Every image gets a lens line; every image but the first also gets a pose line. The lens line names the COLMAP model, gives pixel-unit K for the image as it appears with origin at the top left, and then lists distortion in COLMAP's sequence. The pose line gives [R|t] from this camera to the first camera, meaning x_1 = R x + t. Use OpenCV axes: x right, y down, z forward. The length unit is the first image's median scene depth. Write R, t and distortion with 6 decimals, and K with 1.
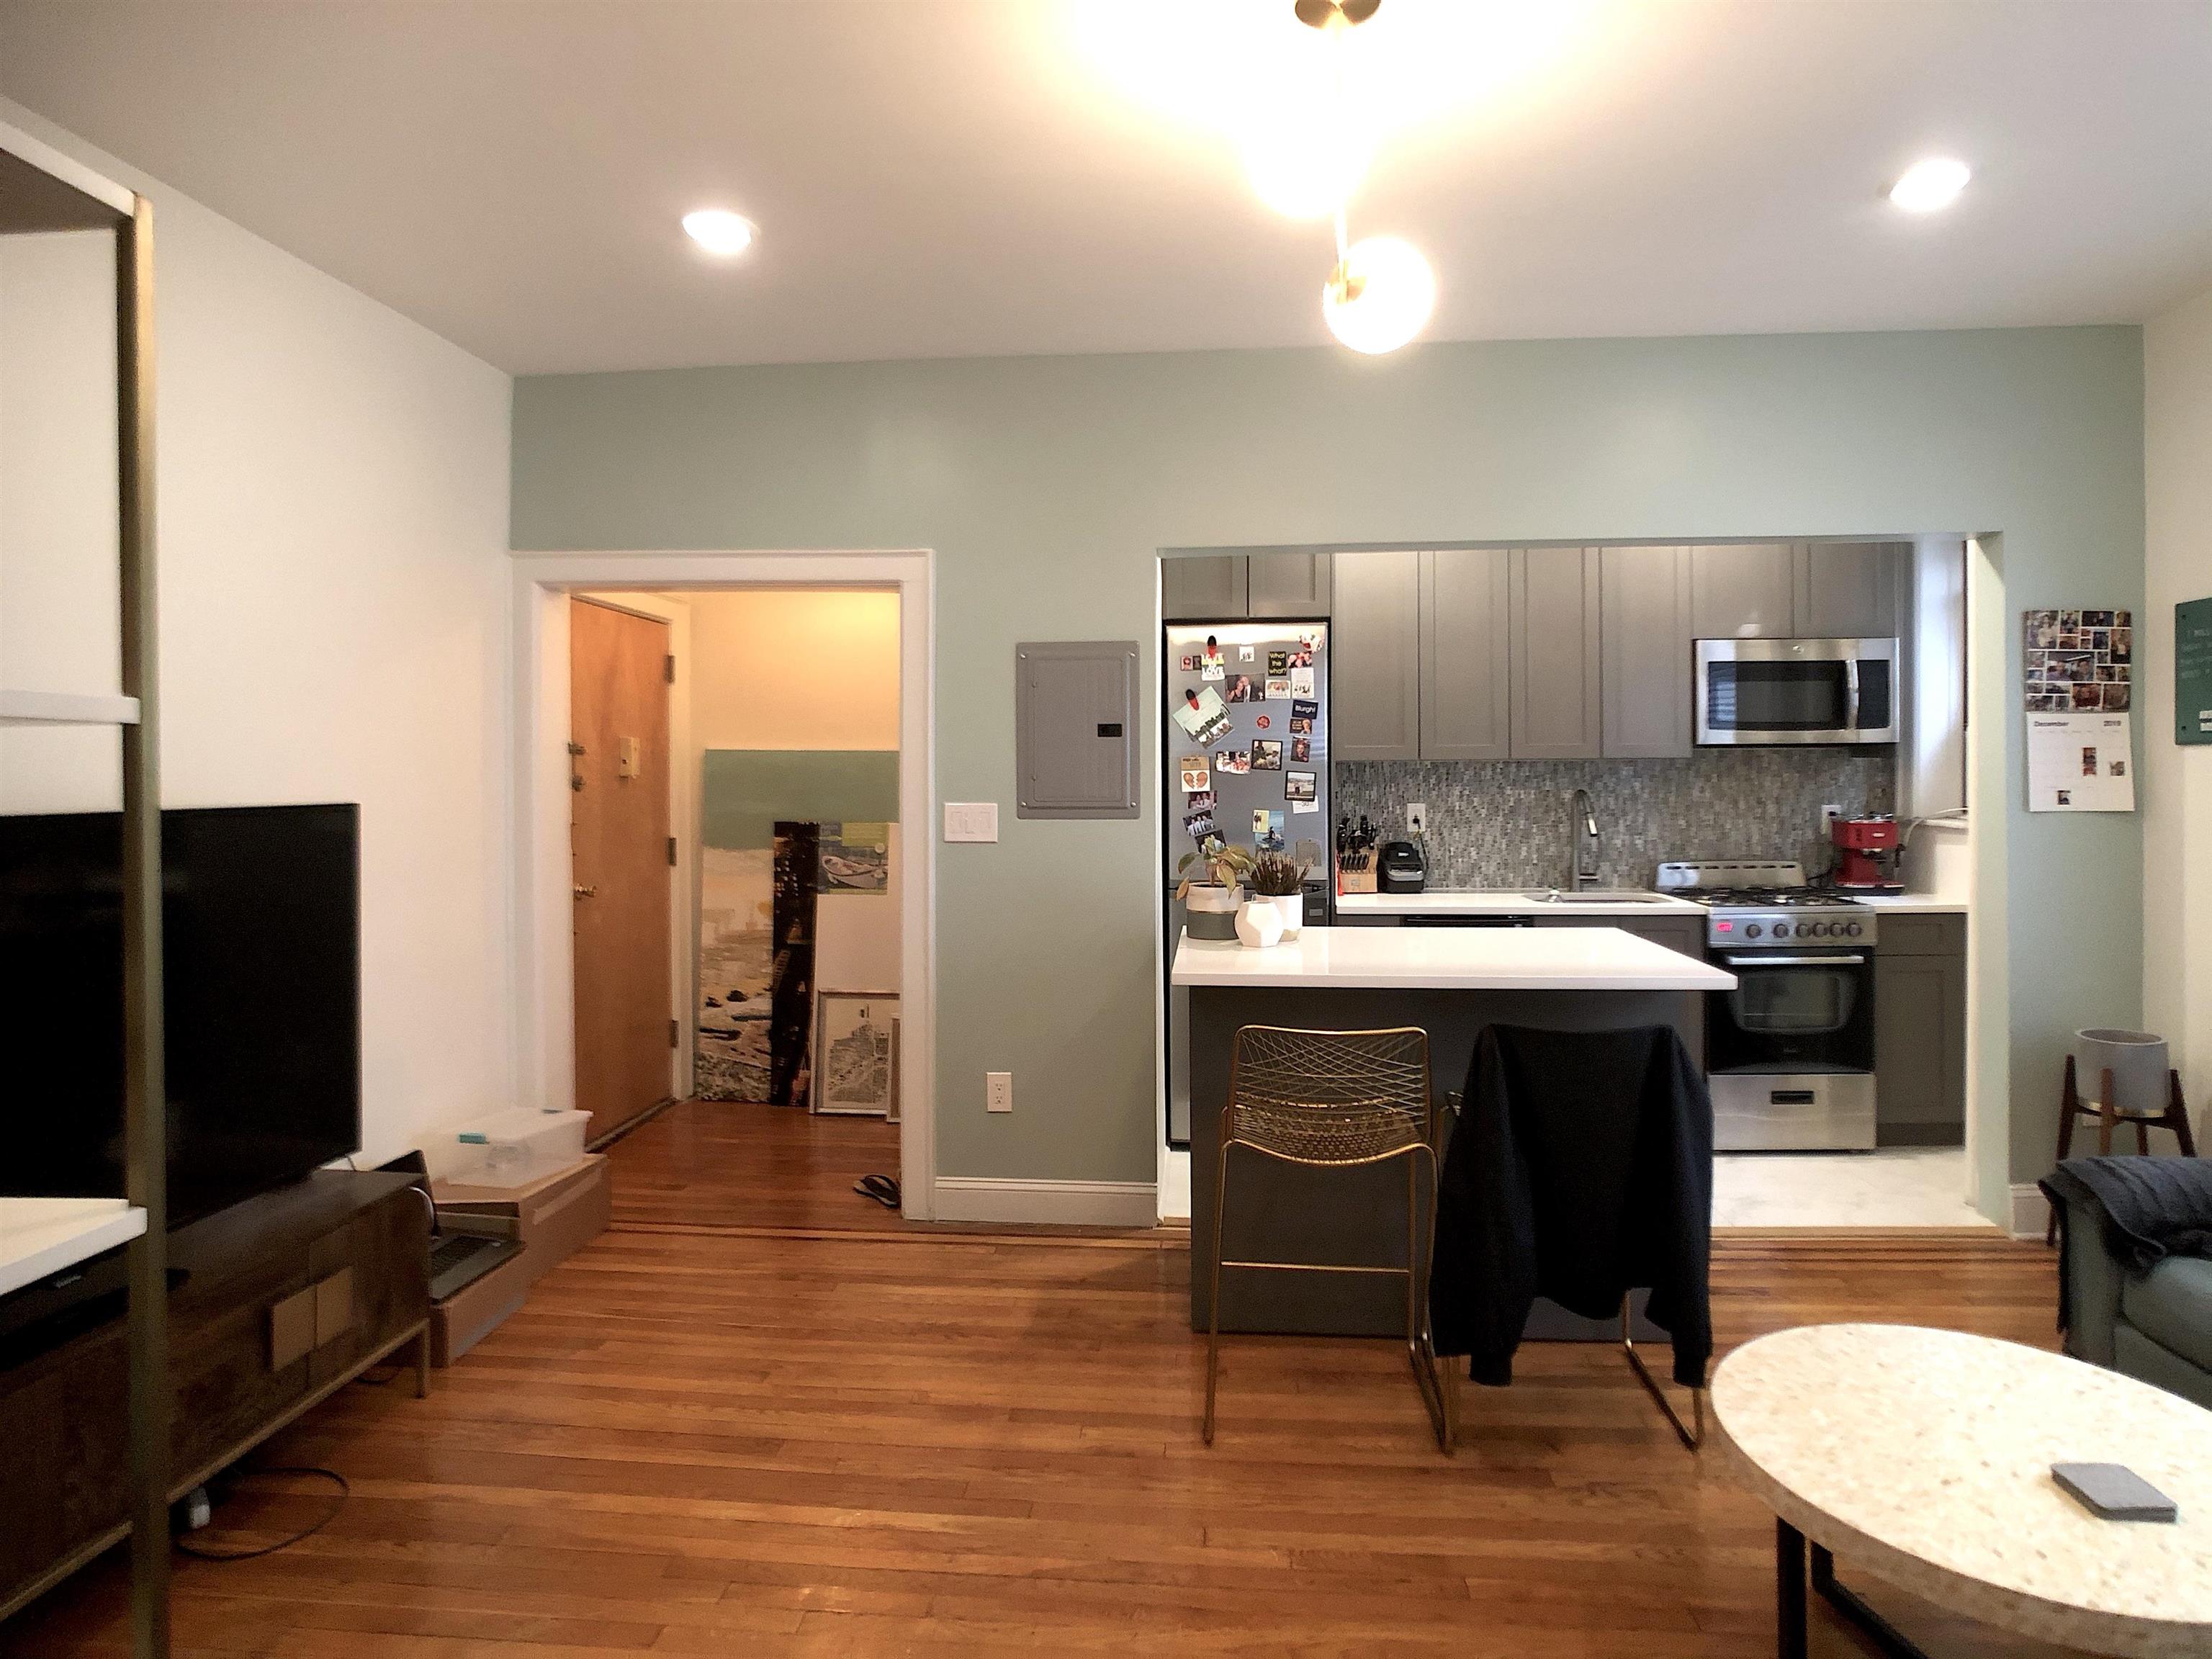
lens RADIAL K [[1213.8, 0, 1114.2], [0, 1213.8, 784.6], [0, 0, 1]] dist [-0.046388, 0.020649]
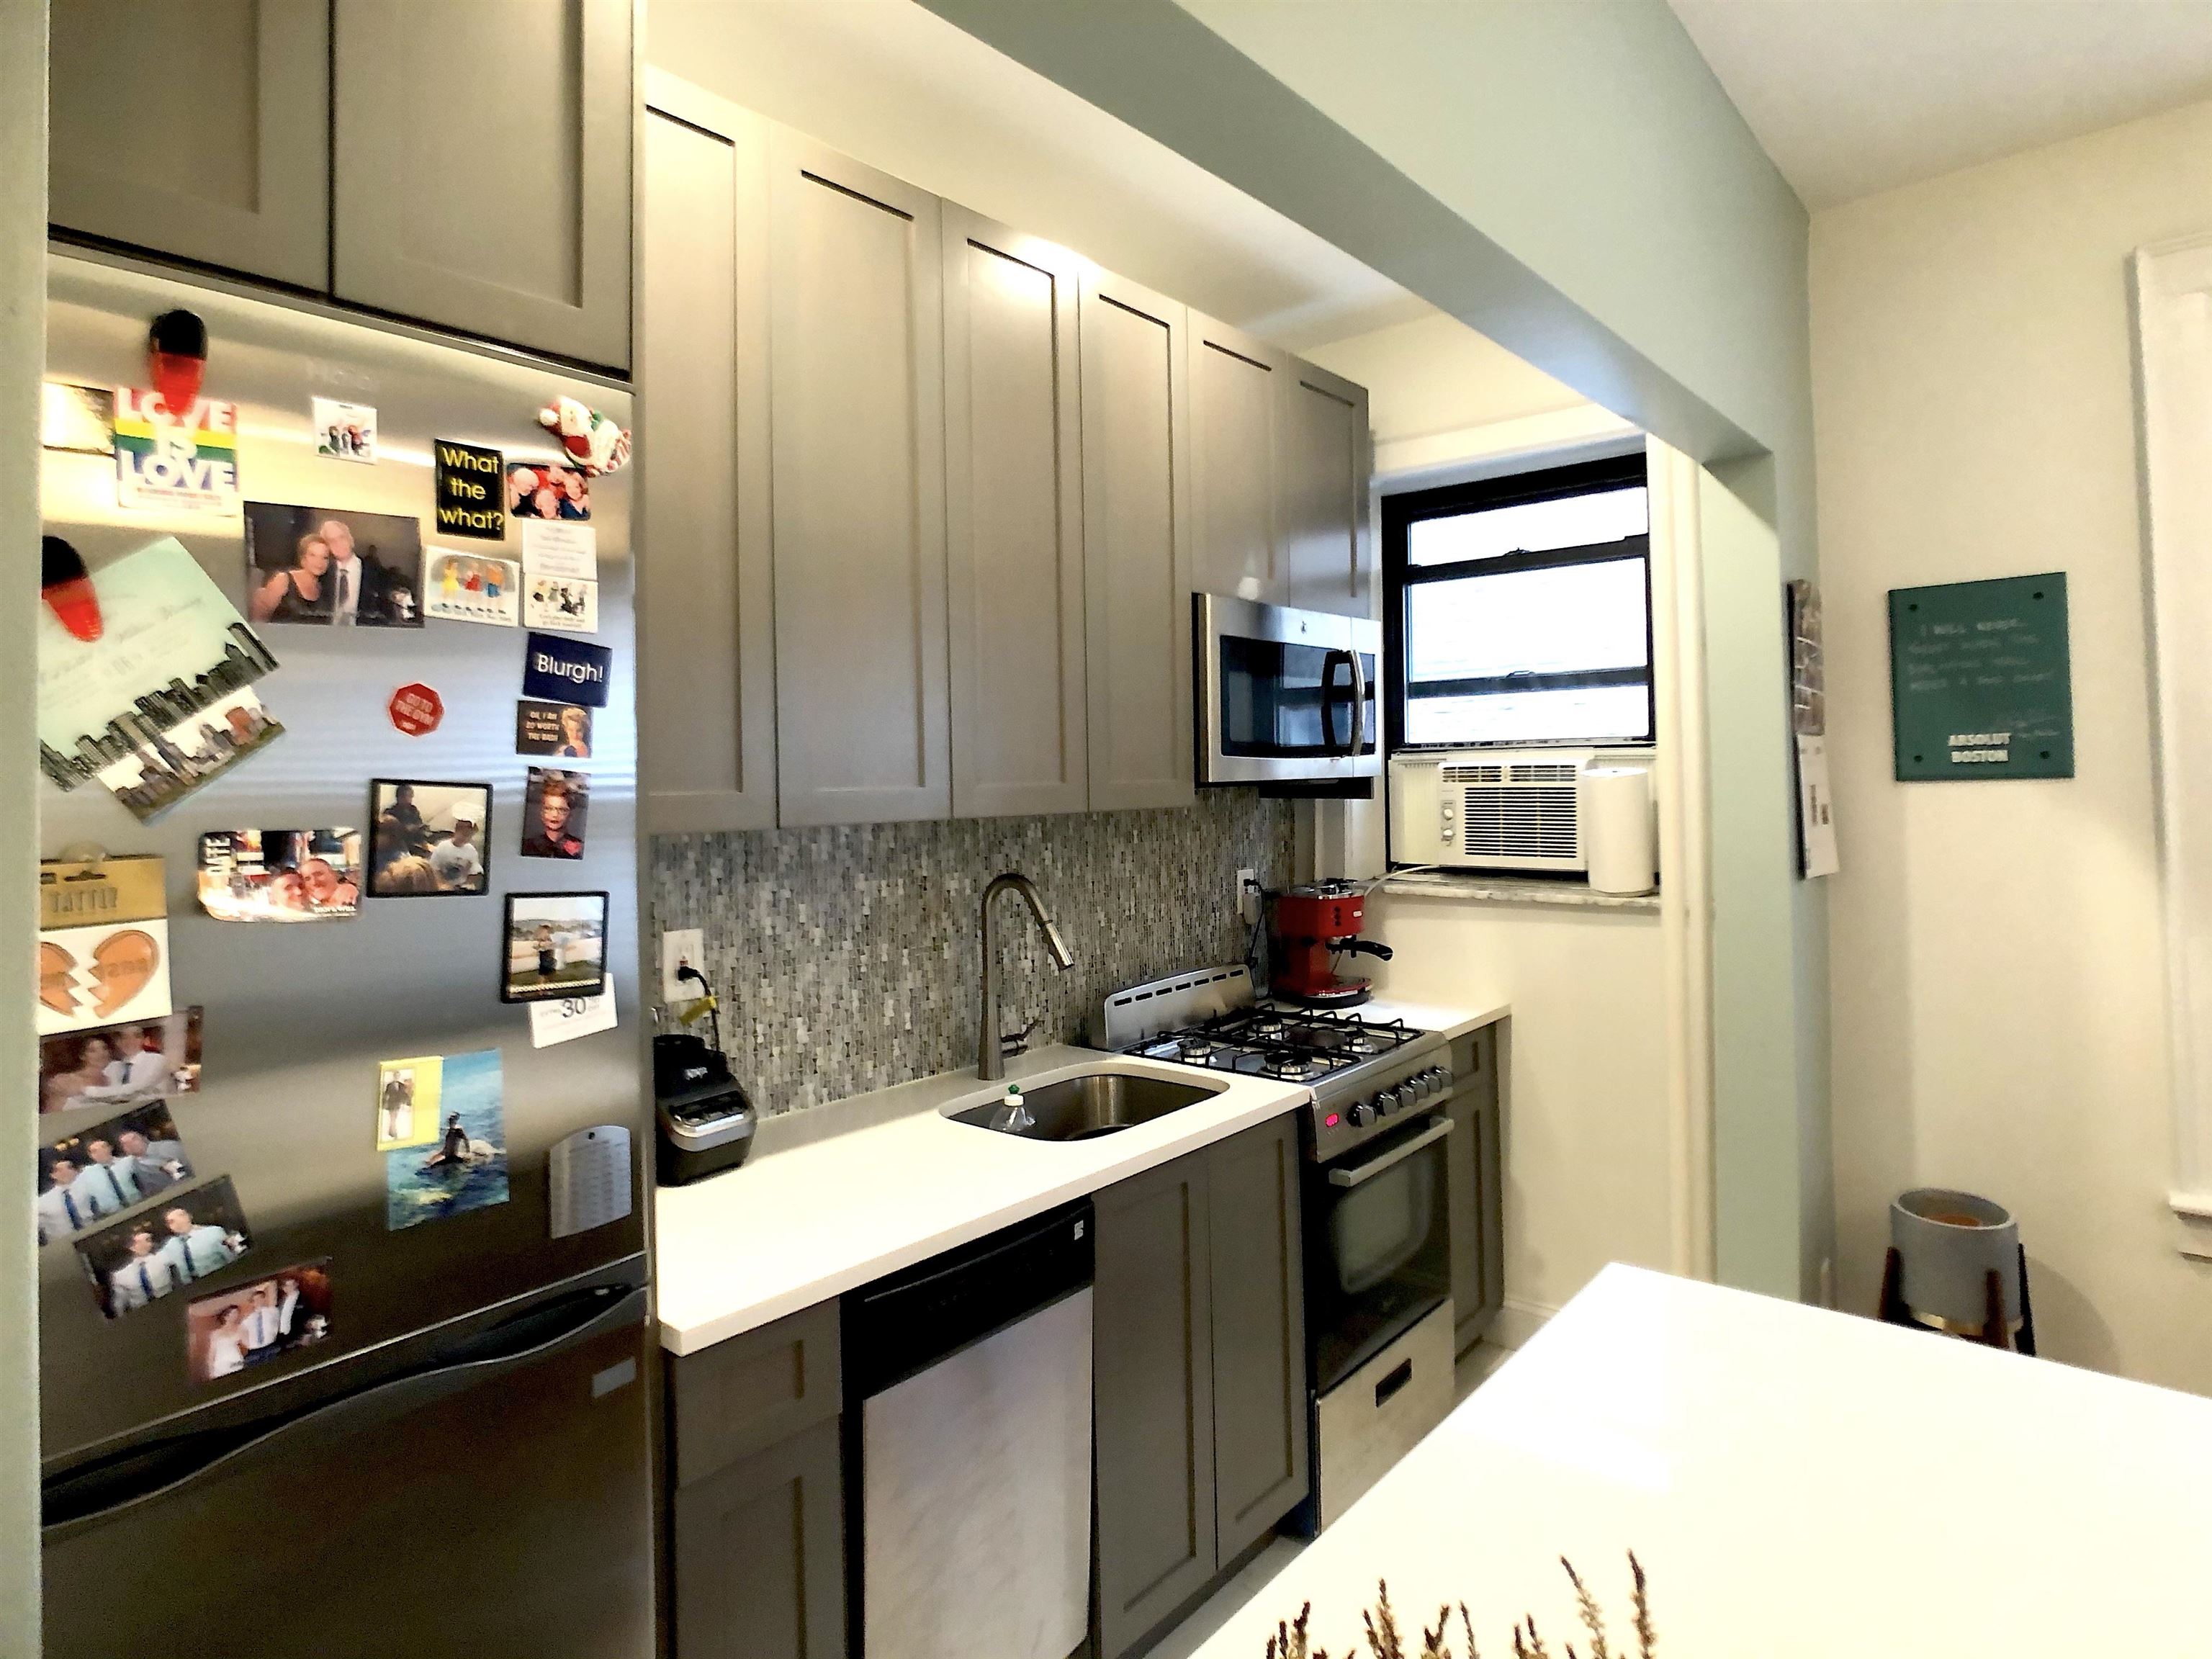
lens RADIAL K [[1213.8, 0, 1103.8], [0, 1213.8, 761.0], [0, 0, 1]] dist [-0.046388, 0.020649]
pose [[0.587767, 0.006499, 0.809004, 0.005215], [0.027621, 0.999224, -0.028094, -0.029718], [-0.808559, 0.038859, 0.587131, 0.737772]]
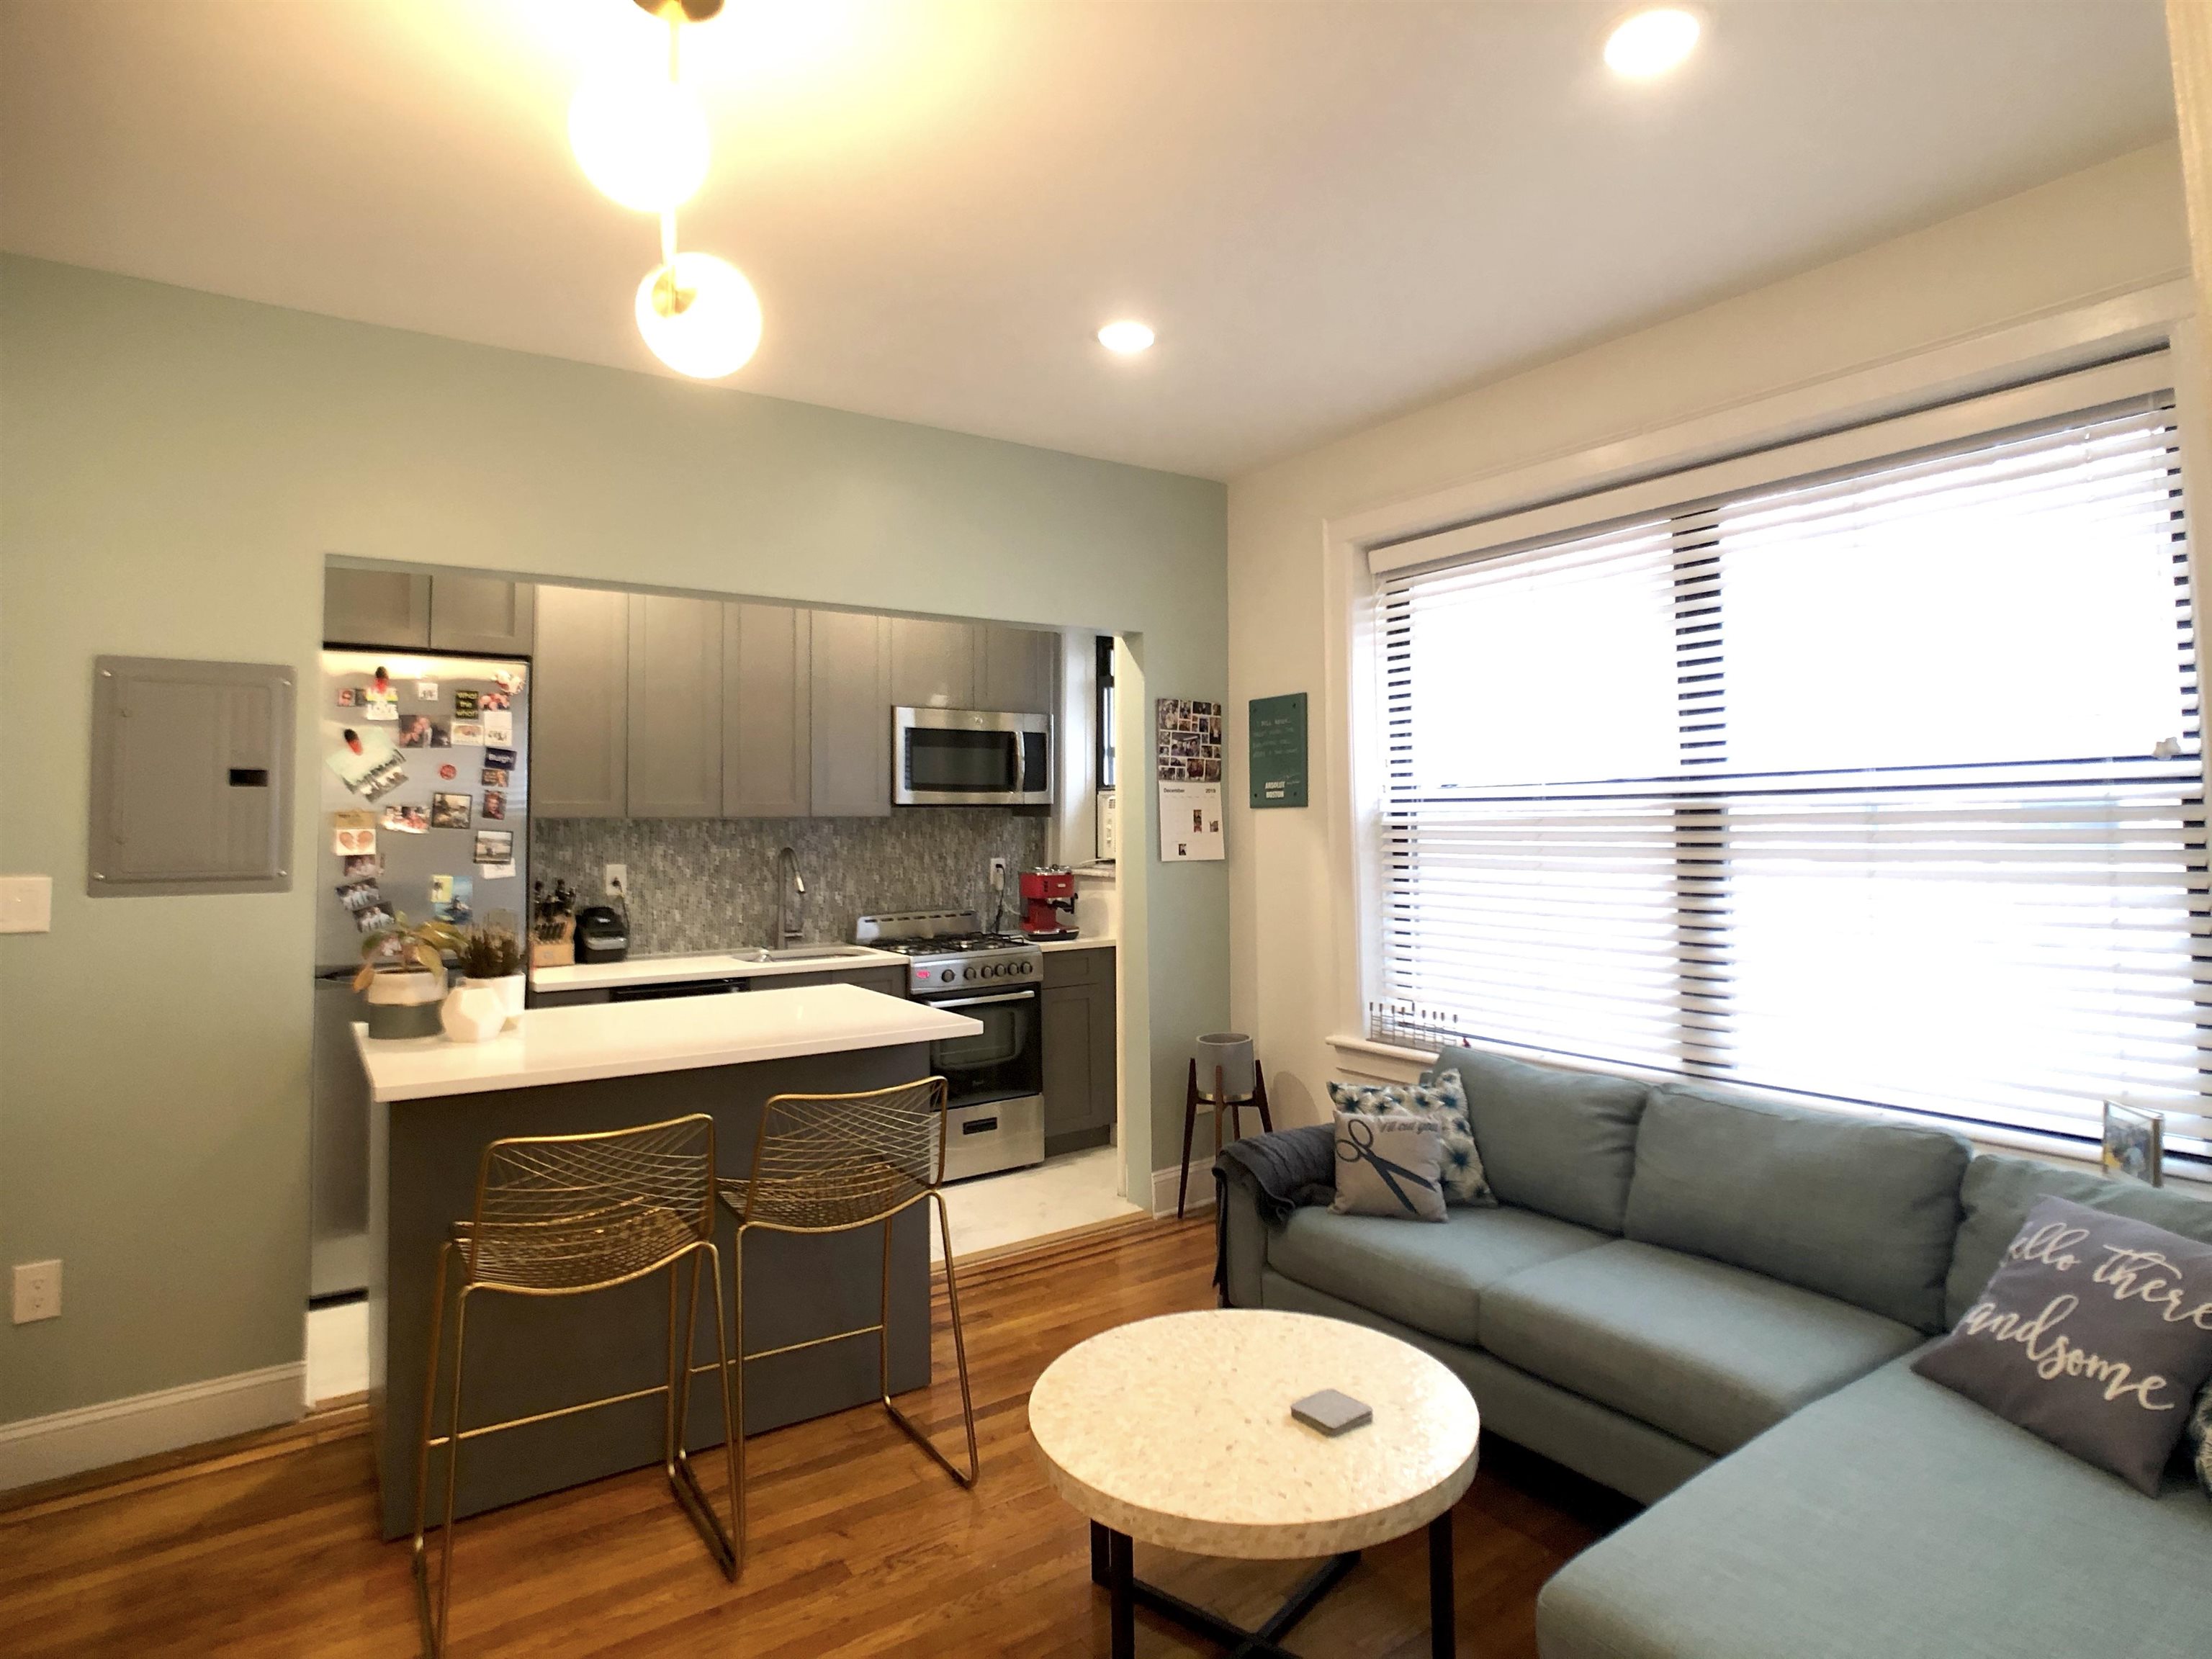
lens RADIAL K [[1213.8, 0, 1111.4], [0, 1213.8, 774.7], [0, 0, 1]] dist [-0.046388, 0.020649]
pose [[0.767110, 0.026767, 0.640957, -0.058364], [0.008144, 0.998642, -0.051451, -0.002453], [-0.641464, 0.044689, 0.765851, 0.058181]]
